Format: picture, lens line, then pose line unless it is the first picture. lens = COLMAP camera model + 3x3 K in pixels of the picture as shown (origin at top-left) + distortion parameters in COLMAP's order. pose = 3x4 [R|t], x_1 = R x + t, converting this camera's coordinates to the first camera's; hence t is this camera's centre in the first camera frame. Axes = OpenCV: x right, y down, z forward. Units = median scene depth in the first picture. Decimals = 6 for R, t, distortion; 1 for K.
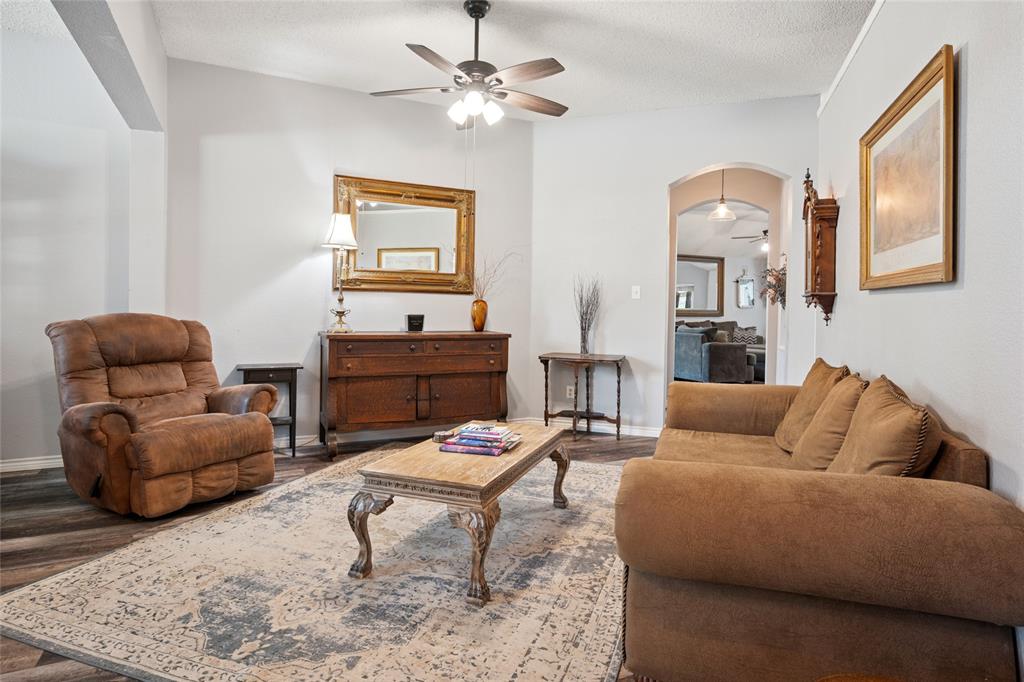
lens RADIAL K [[564.6, 0, 511.8], [0, 564.6, 308.6], [0, 0, 1]] dist [0.001491, 0.000684]
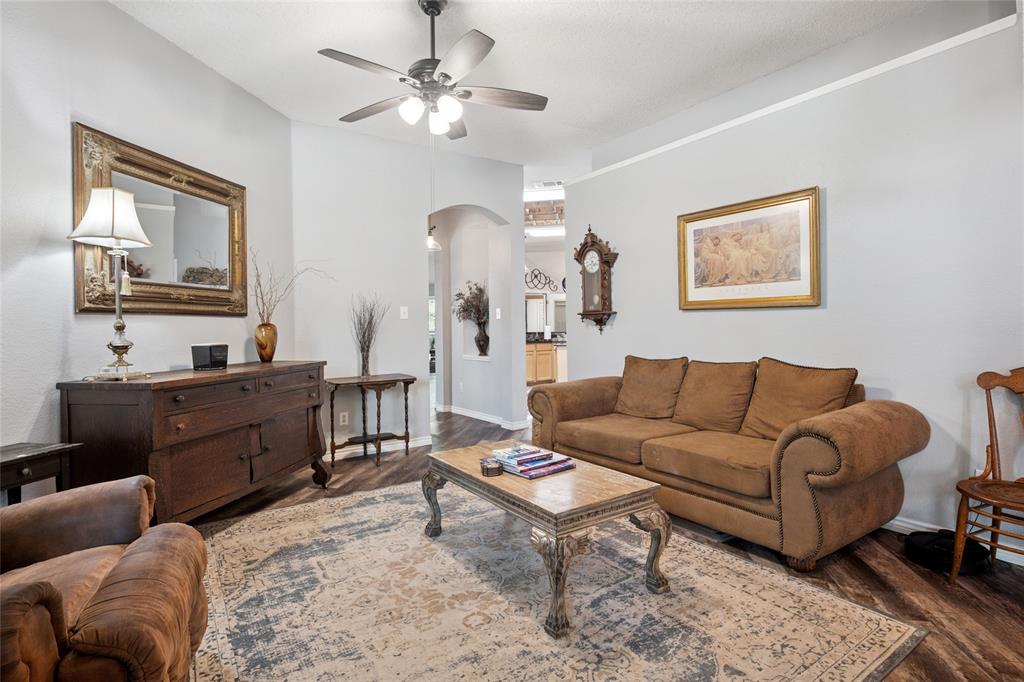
lens RADIAL K [[518.5, 0, 514.7], [0, 518.5, 322.8], [0, 0, 1]] dist [0.001250, 0.000213]
pose [[0.584829, -0.022816, 0.810836, -0.661497], [0.030150, 0.999525, 0.006380, -0.014344], [-0.810596, 0.020716, 0.585239, 0.394173]]
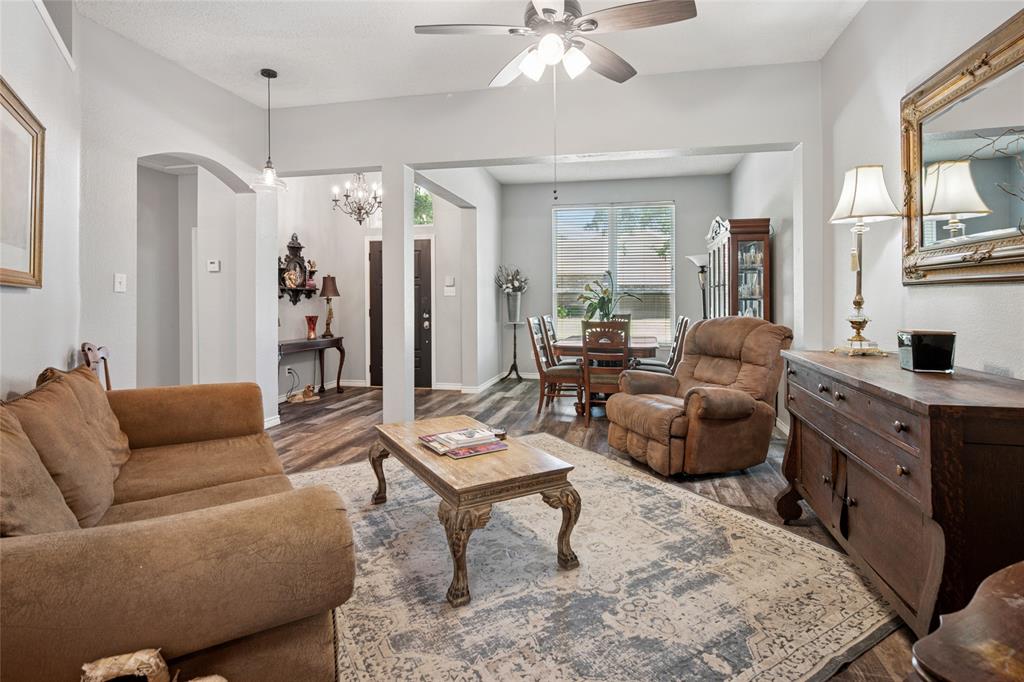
lens RADIAL K [[514.8, 0, 513.4], [0, 514.8, 295.2], [0, 0, 1]] dist [-0.003909, 0.002165]
pose [[-0.627019, -0.022482, -0.778680, 0.510356], [-0.013221, 0.999747, -0.018219, -0.010808], [0.778892, -0.001129, -0.627157, 1.365759]]
